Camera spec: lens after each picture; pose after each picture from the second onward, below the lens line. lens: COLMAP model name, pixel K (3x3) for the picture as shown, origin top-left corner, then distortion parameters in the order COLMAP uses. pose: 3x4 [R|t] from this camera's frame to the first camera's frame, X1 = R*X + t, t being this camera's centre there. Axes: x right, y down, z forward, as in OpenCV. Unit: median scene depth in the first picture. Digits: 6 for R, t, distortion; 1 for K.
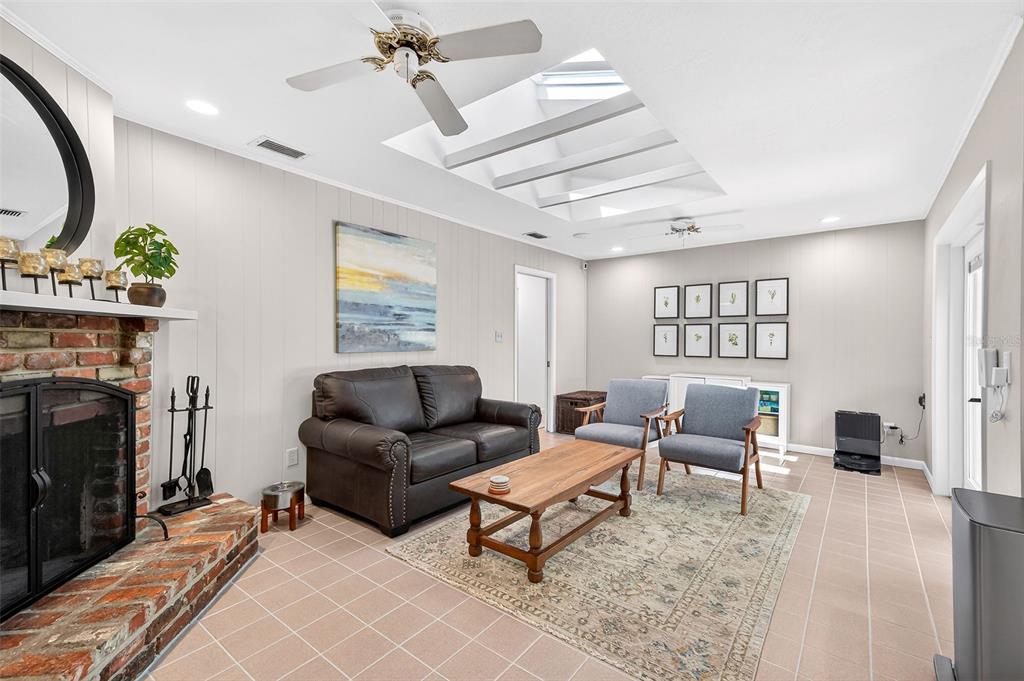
lens RADIAL K [[443.0, 0, 512.0], [0, 443.0, 340.5], [0, 0, 1]] dist [0.033210, 0.000004]
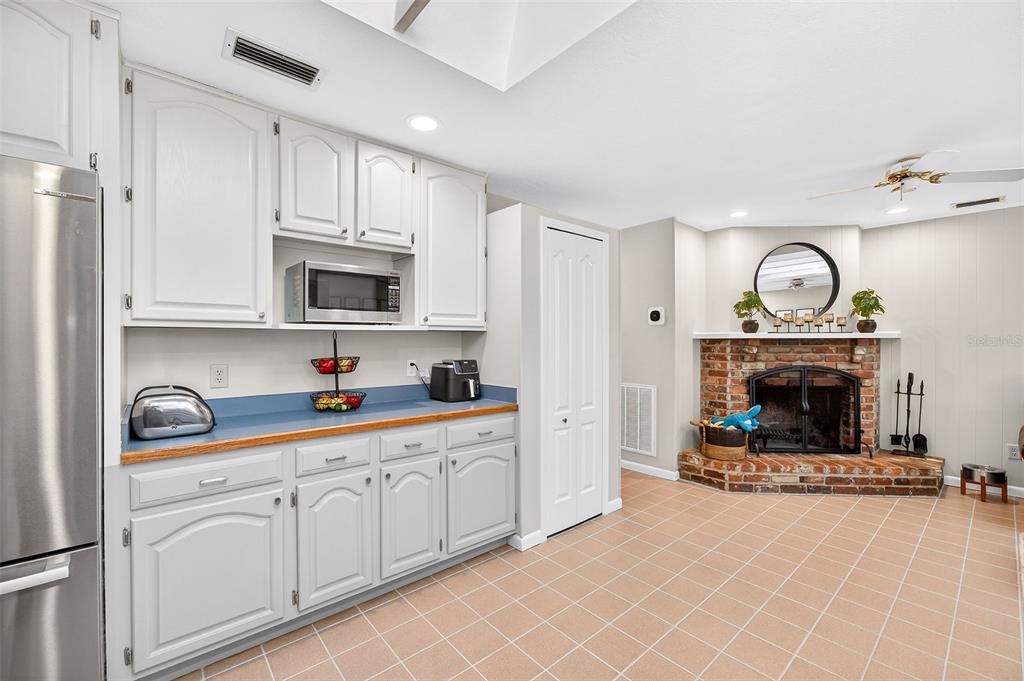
lens RADIAL K [[427.4, 0, 512.0], [0, 427.4, 340.5], [0, 0, 1]] dist [-0.001696, -0.000089]
pose [[-0.196400, 0.001171, -0.980523, 1.042988], [-0.000584, 0.999999, 0.001312, -0.036515], [0.980524, 0.000830, -0.196399, -0.076160]]
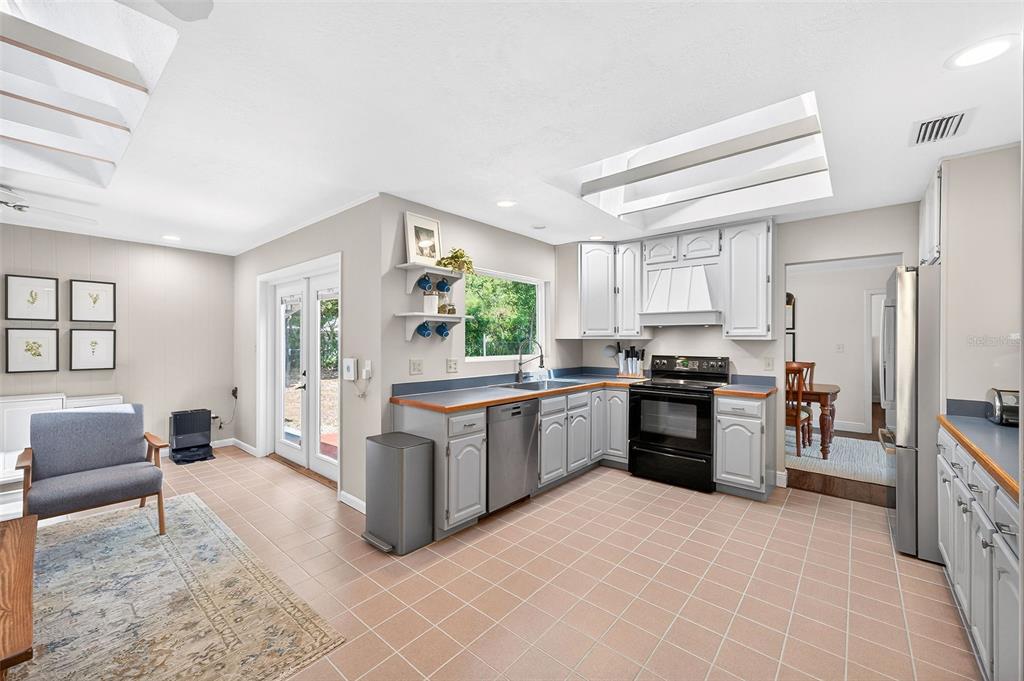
lens RADIAL K [[405.7, 0, 512.0], [0, 405.7, 340.5], [0, 0, 1]] dist [-0.000972, 0.010259]
pose [[0.038654, -0.005235, 0.999239, -0.428562], [-0.004362, 0.999976, 0.005407, -0.052609], [-0.999243, -0.004567, 0.038630, 0.255417]]
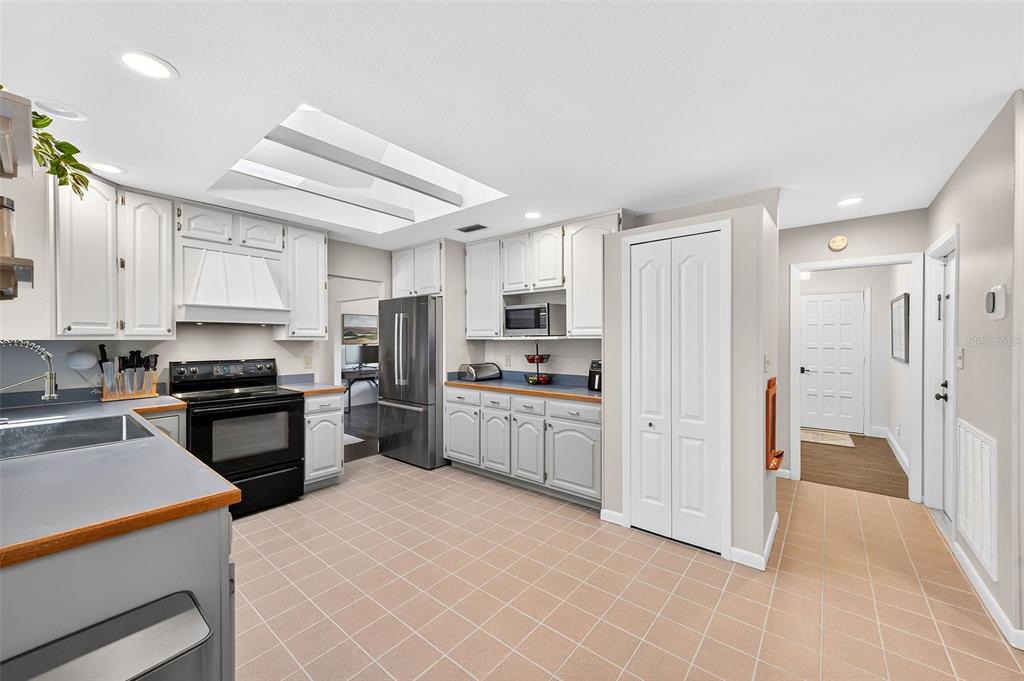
lens RADIAL K [[390.1, 0, 512.0], [0, 390.1, 340.5], [0, 0, 1]] dist [-0.000415, -0.000017]
pose [[-0.999707, -0.002324, 0.024100, 0.253596], [-0.002320, 0.999997, 0.000198, -0.051965], [-0.024100, 0.000142, -0.999710, 0.912052]]
